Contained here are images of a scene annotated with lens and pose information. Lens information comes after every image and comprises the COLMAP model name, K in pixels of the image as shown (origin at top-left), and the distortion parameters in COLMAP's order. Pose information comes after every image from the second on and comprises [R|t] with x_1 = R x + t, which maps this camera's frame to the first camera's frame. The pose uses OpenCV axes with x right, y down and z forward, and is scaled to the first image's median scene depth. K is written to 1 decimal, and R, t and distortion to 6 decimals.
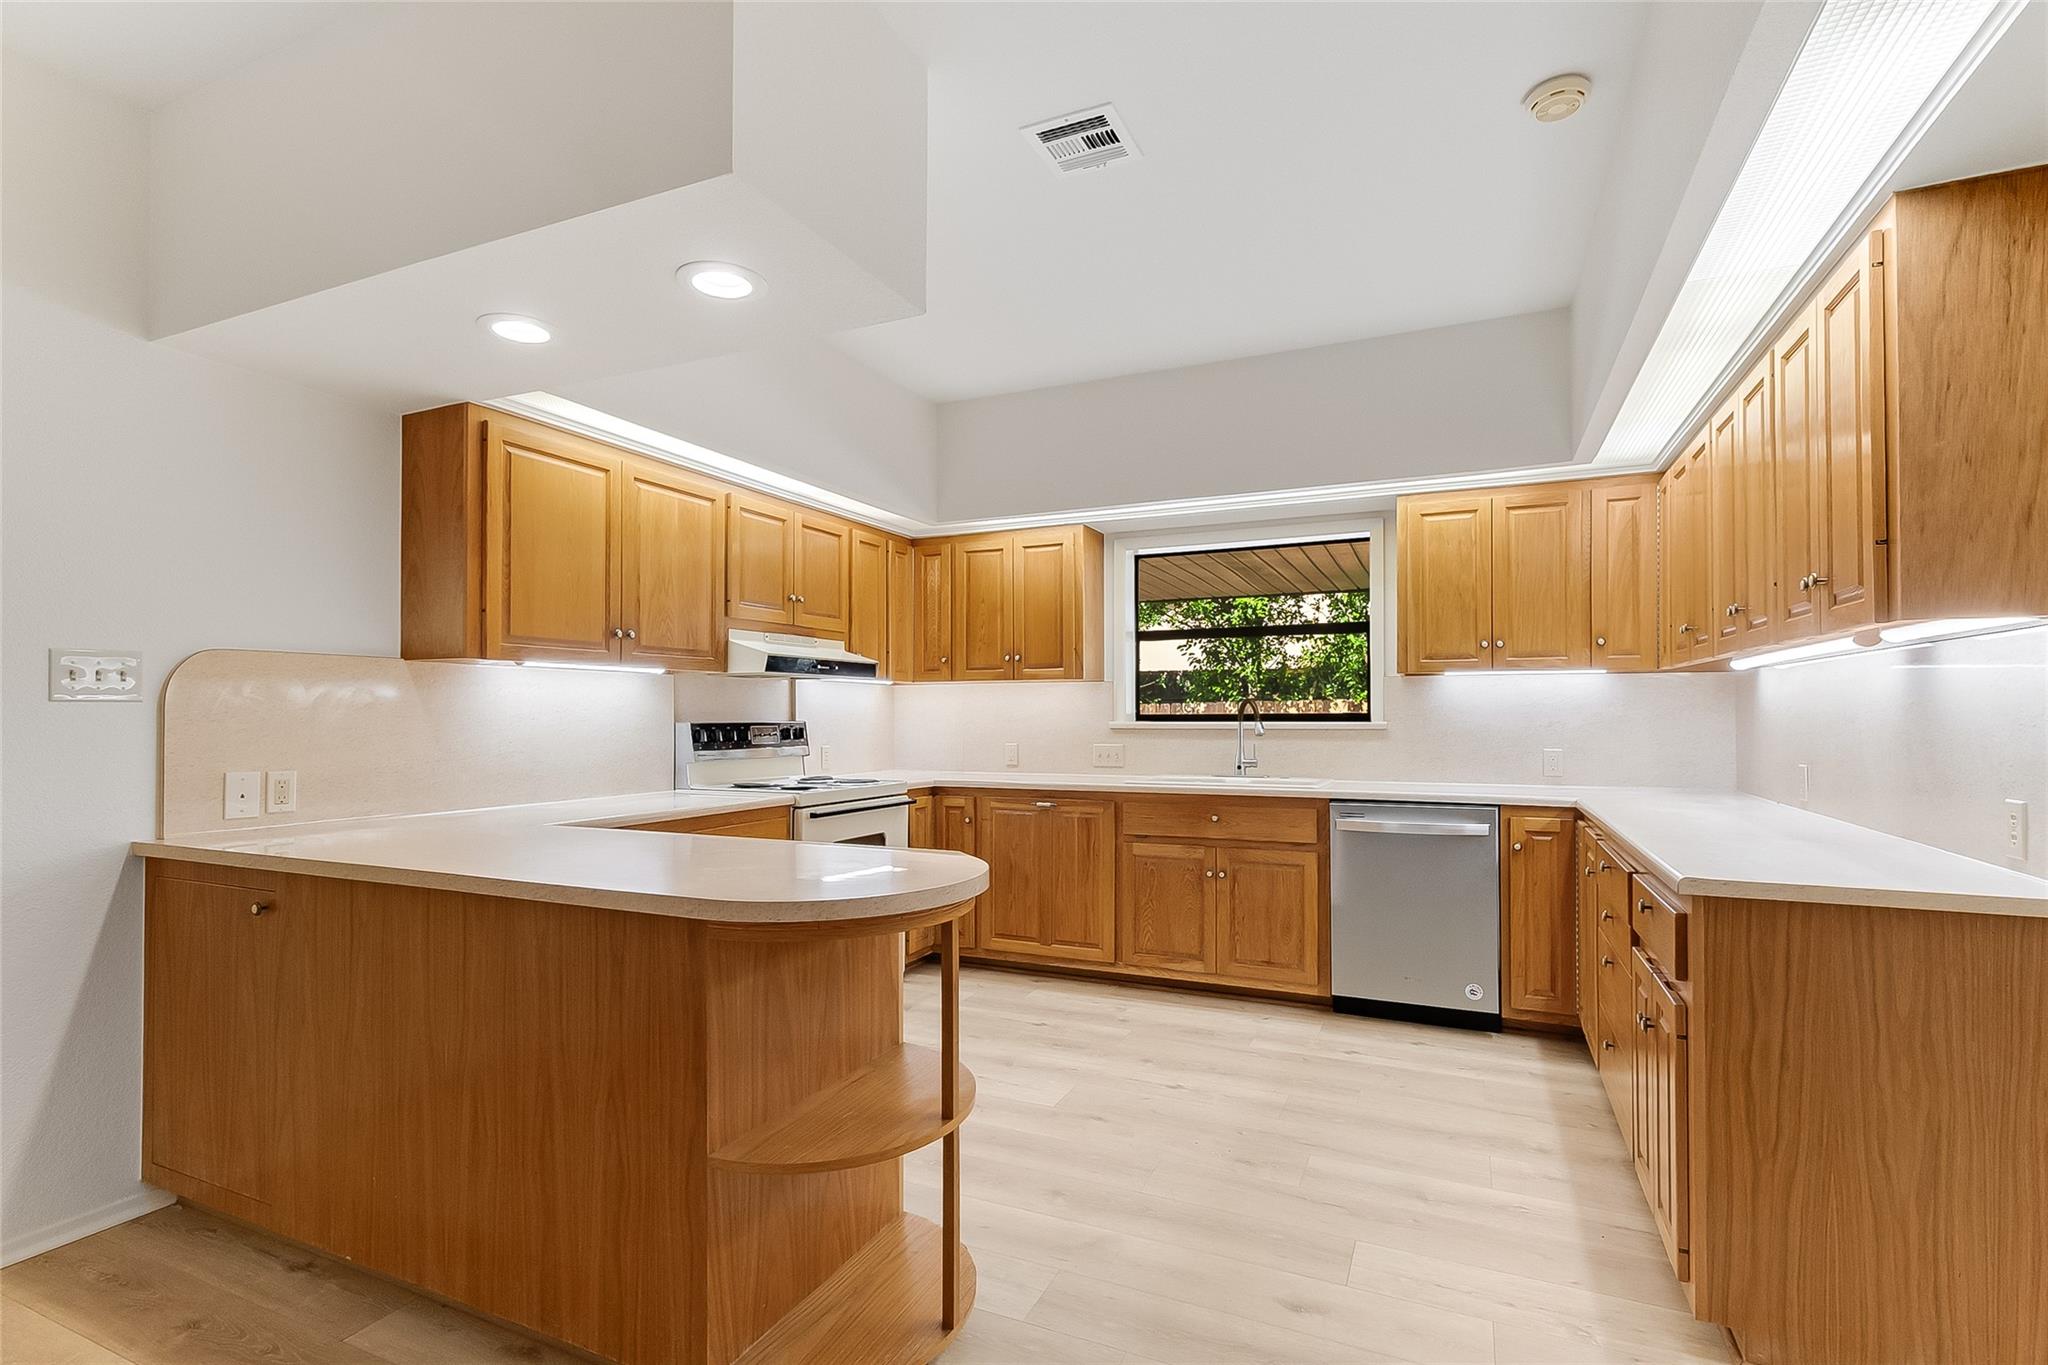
lens RADIAL K [[968.6, 0, 1070.8], [0, 968.6, 709.0], [0, 0, 1]] dist [-0.001674, -0.000488]
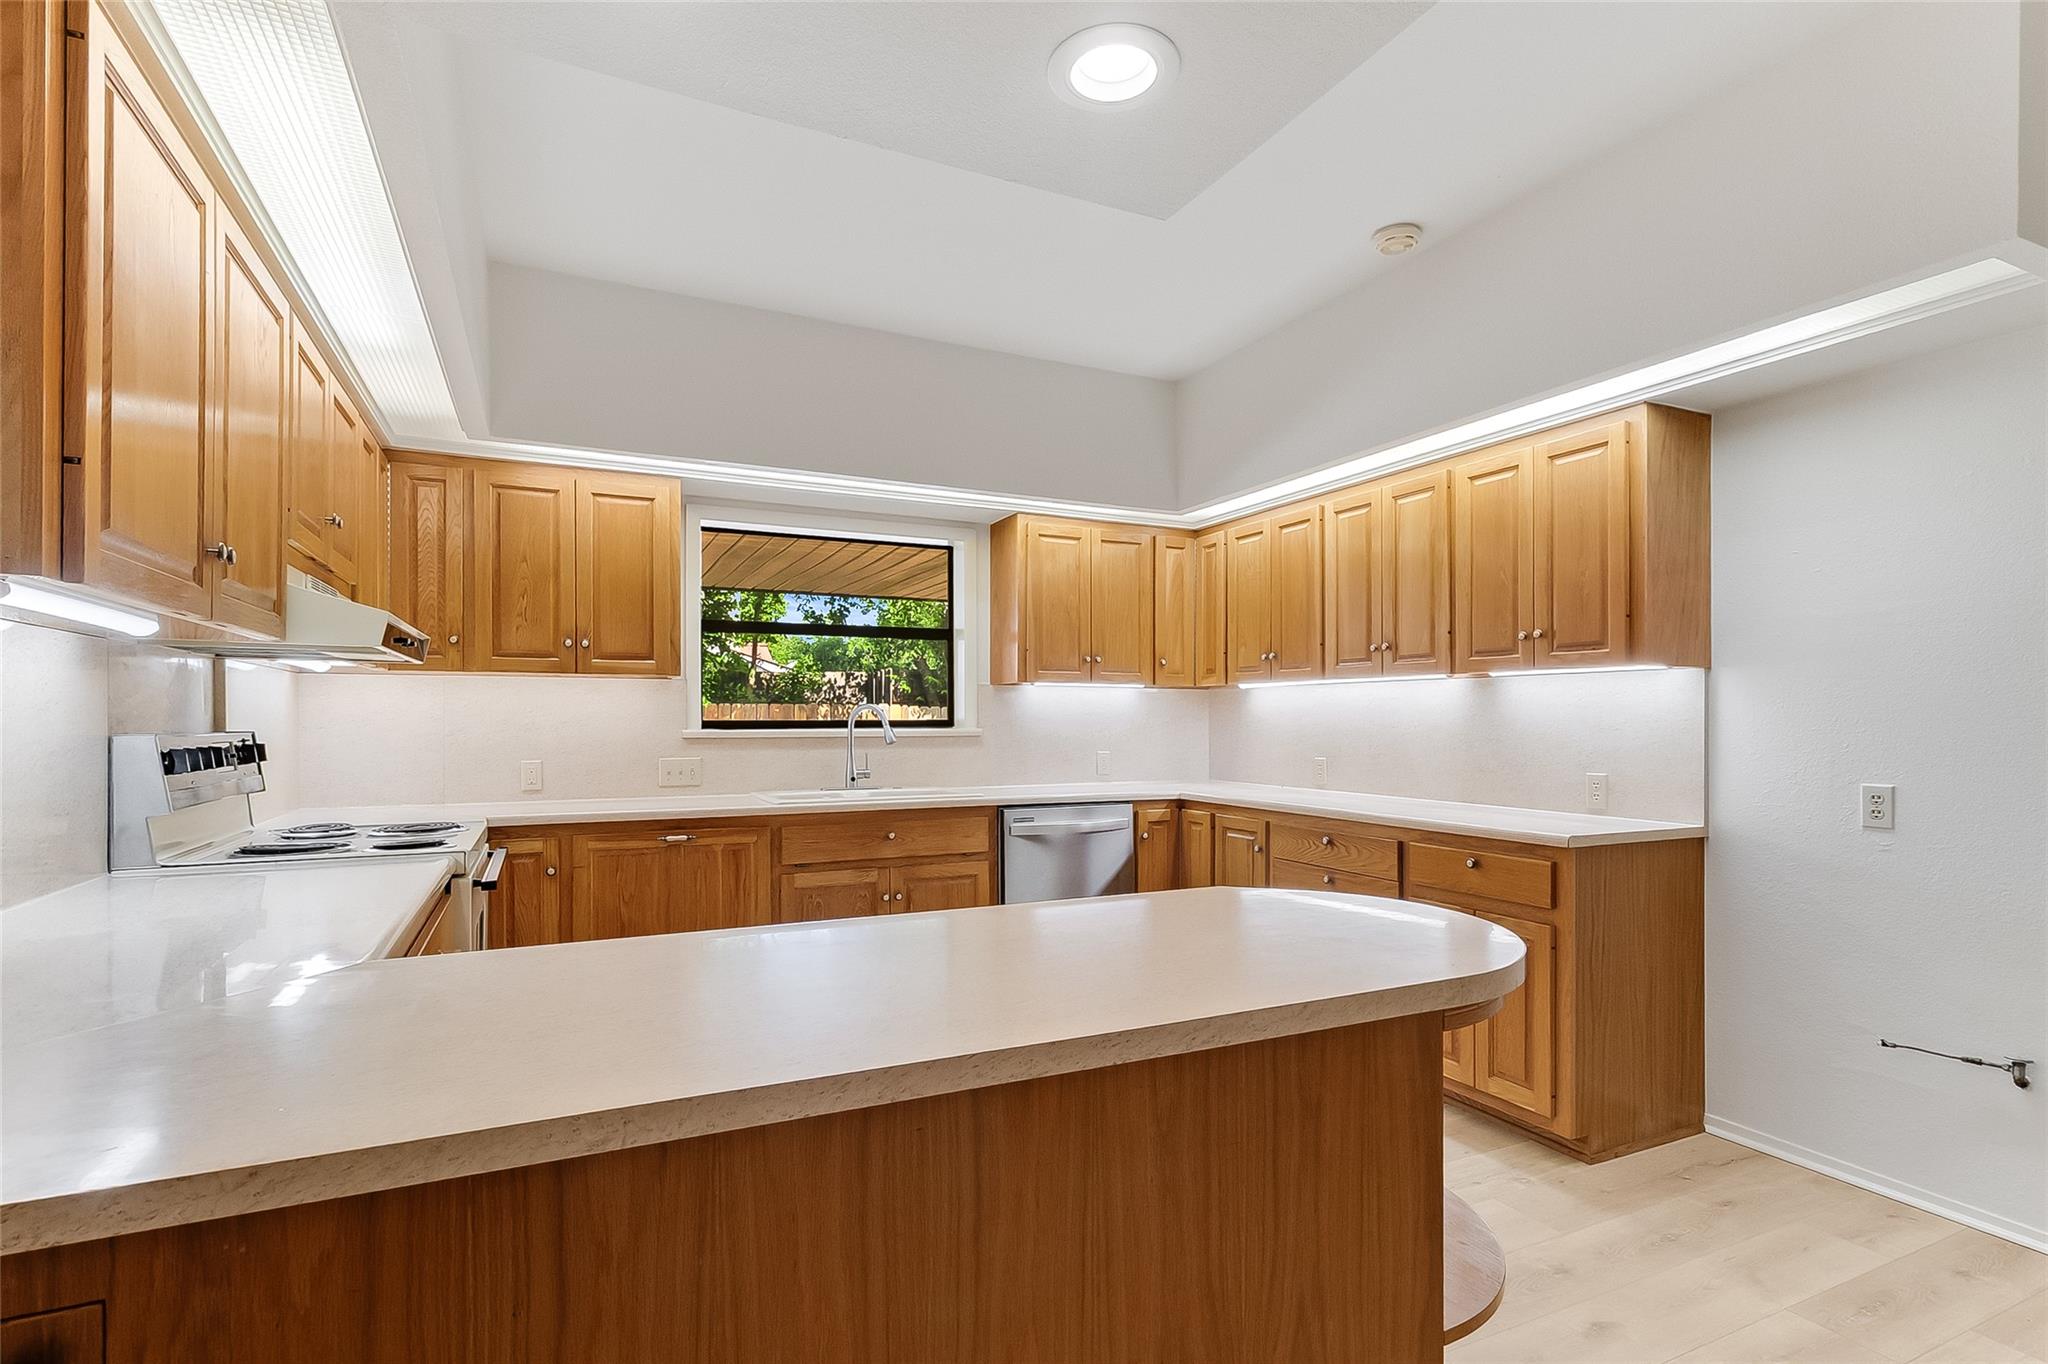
lens RADIAL K [[968.6, 0, 1037.2], [0, 968.6, 720.1], [0, 0, 1]] dist [-0.001674, -0.000488]
pose [[0.652794, 0.002715, 0.757531, -0.419814], [-0.006350, 0.999978, 0.001887, 0.001911], [-0.757509, -0.006042, 0.652797, 0.283289]]
